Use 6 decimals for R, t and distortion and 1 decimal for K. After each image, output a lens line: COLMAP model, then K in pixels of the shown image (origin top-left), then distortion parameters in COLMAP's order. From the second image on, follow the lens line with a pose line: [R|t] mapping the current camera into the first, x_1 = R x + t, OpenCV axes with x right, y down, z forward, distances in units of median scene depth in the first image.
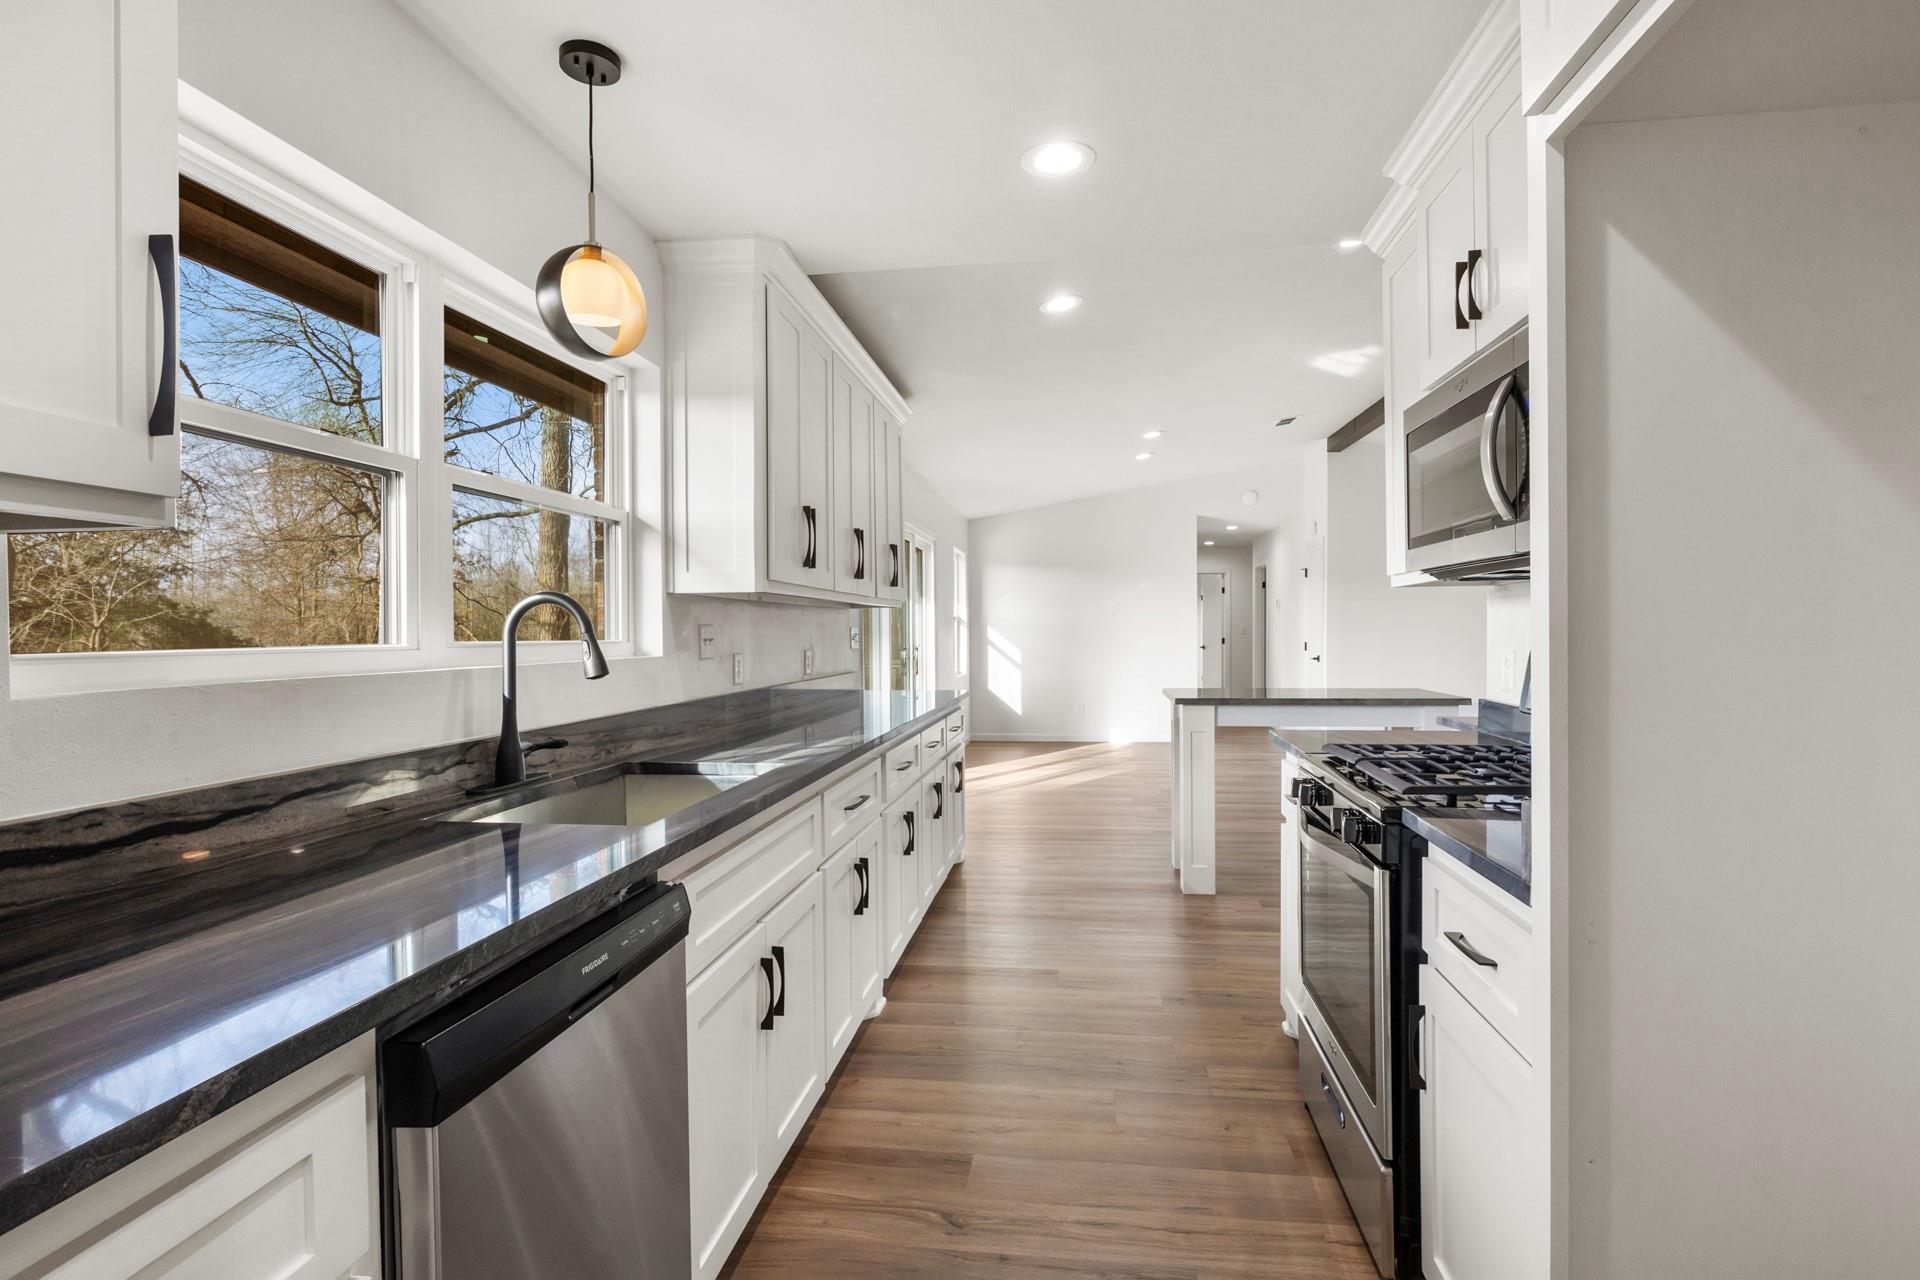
lens RADIAL K [[954.5, 0, 958.8], [0, 954.5, 631.1], [0, 0, 1]] dist [0.001333, 0.000182]
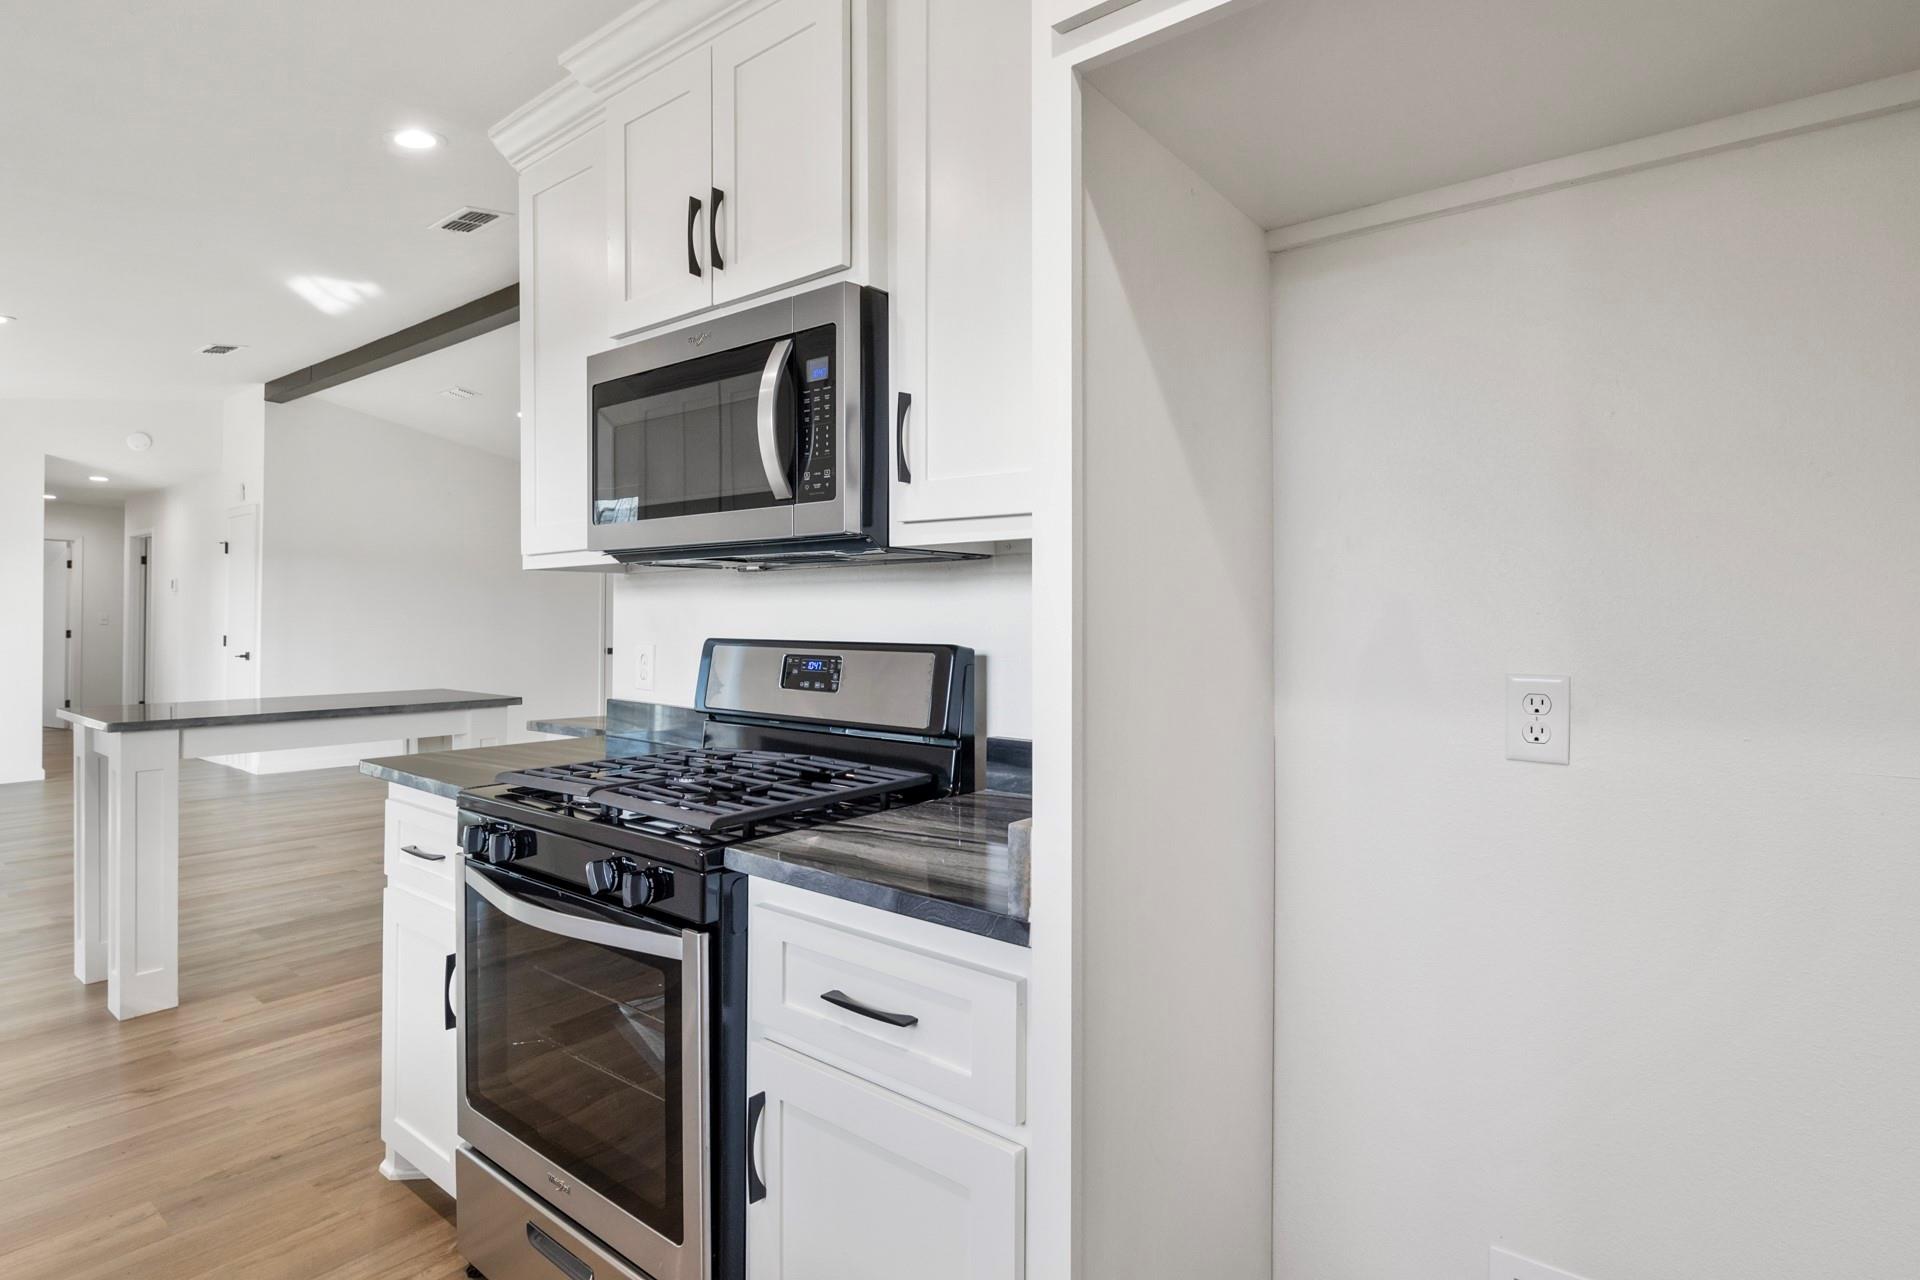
lens RADIAL K [[984.3, 0, 959.5], [0, 984.3, 605.6], [0, 0, 1]] dist [-0.012367, 0.000522]
pose [[0.509382, 0.022779, 0.860239, -0.072954], [-0.007166, 0.999727, -0.022230, 0.001092], [-0.860511, 0.005159, 0.509406, 0.224359]]
